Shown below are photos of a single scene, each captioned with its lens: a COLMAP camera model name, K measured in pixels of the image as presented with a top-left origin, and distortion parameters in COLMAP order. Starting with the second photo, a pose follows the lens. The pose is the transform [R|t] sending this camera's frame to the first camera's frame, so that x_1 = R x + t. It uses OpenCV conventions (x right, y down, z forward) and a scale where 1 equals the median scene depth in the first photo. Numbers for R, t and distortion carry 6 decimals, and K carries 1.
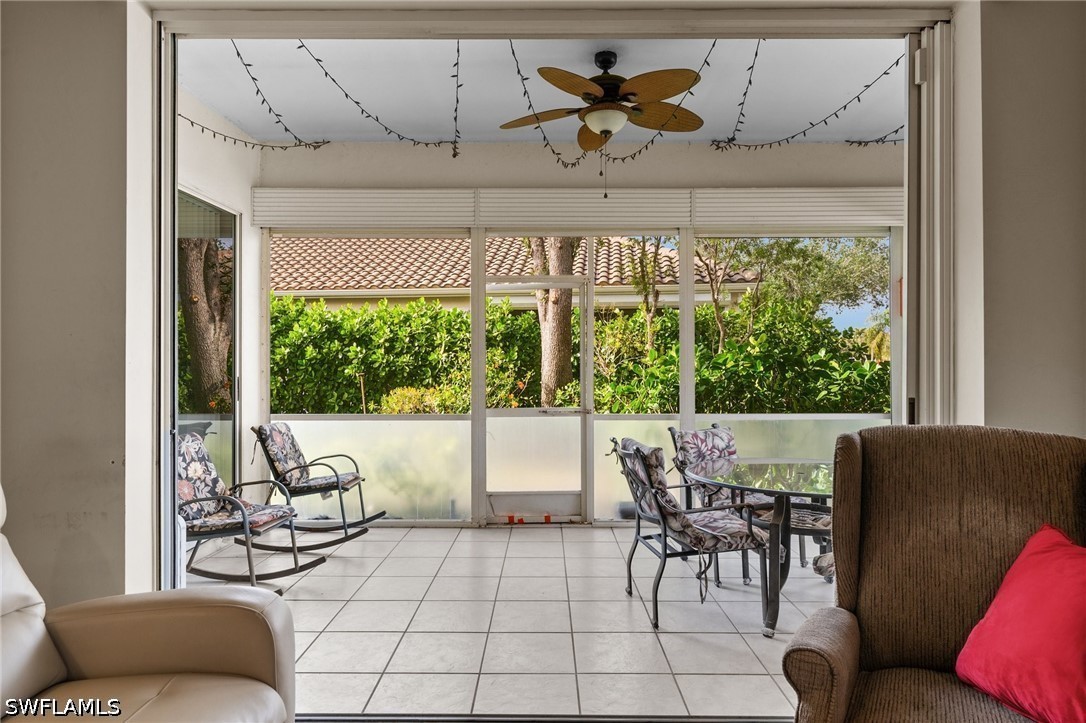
lens RADIAL K [[619.7, 0, 537.0], [0, 619.7, 358.4], [0, 0, 1]] dist [0.002197, 0.001915]
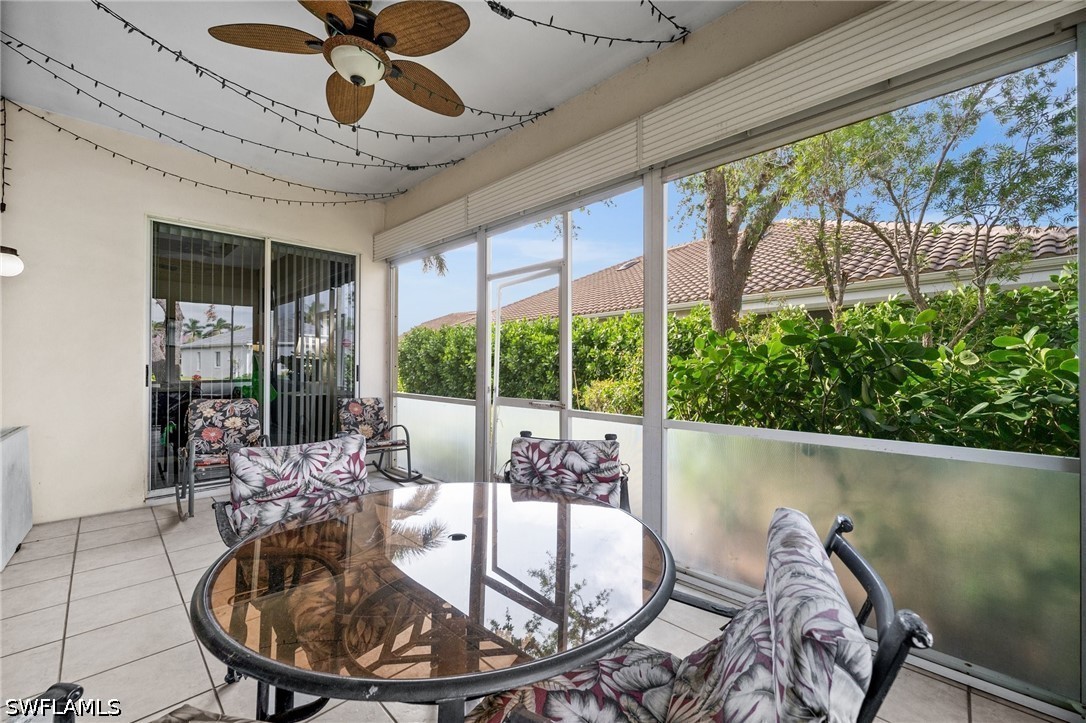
lens RADIAL K [[429.2, 0, 518.1], [0, 429.2, 360.4], [0, 0, 1]] dist [-0.002214, -0.000197]
pose [[0.725208, -0.000262, -0.688530, 0.268732], [-0.004157, 0.999980, -0.004759, 0.012111], [0.688517, 0.006314, 0.725192, 0.283301]]
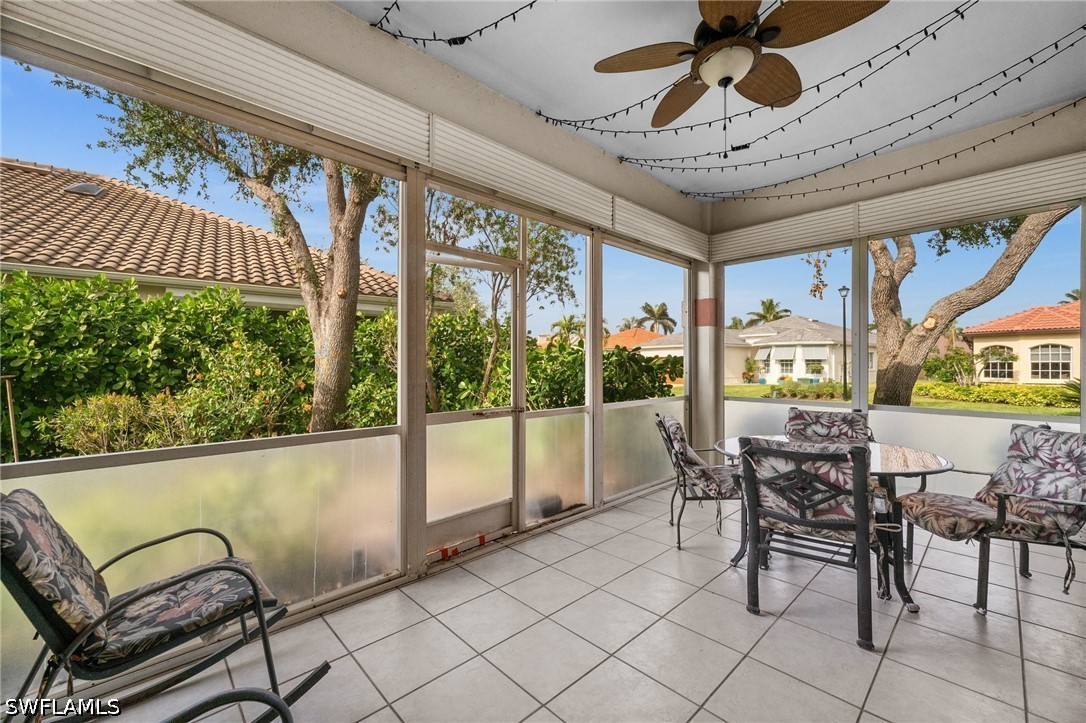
lens RADIAL K [[429.2, 0, 539.4], [0, 429.2, 364.2], [0, 0, 1]] dist [-0.002214, -0.000197]
pose [[0.713230, 0.002682, 0.700925, -0.194280], [-0.003436, 0.999994, -0.000329, 0.010443], [-0.700922, -0.002174, 0.713235, 0.301318]]
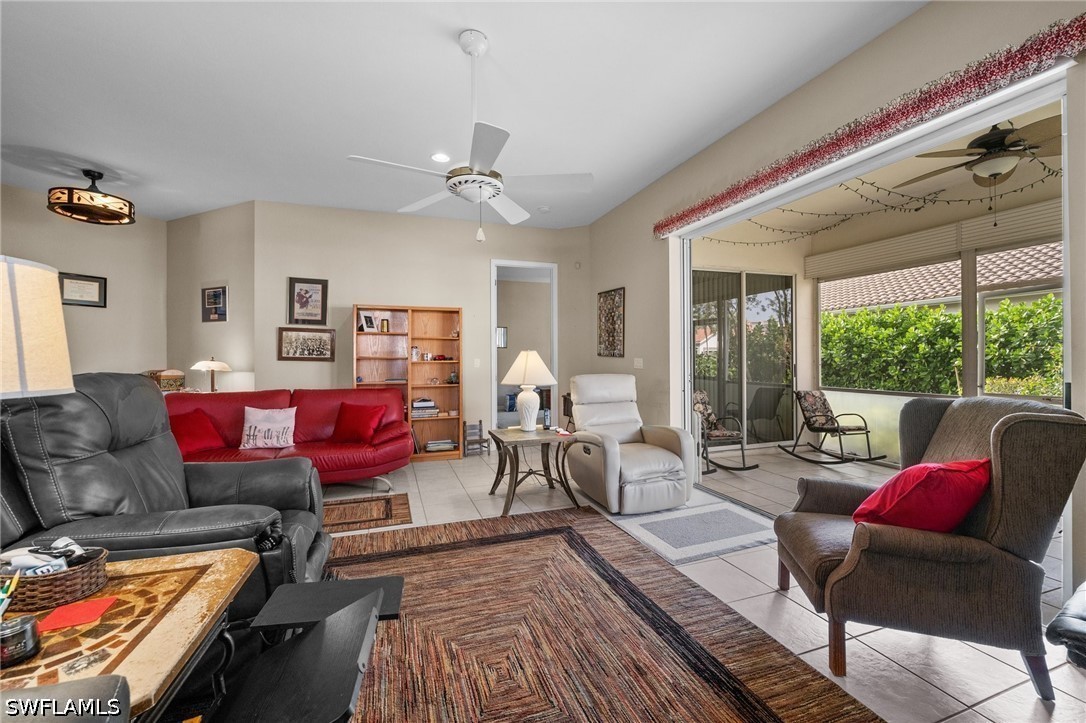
lens RADIAL K [[429.2, 0, 550.2], [0, 429.2, 356.1], [0, 0, 1]] dist [-0.002214, -0.000197]
pose [[0.365226, -0.004964, -0.930905, 0.232931], [0.009710, 0.999952, -0.001522, 0.000773], [0.930868, -0.008483, 0.365257, -0.070397]]
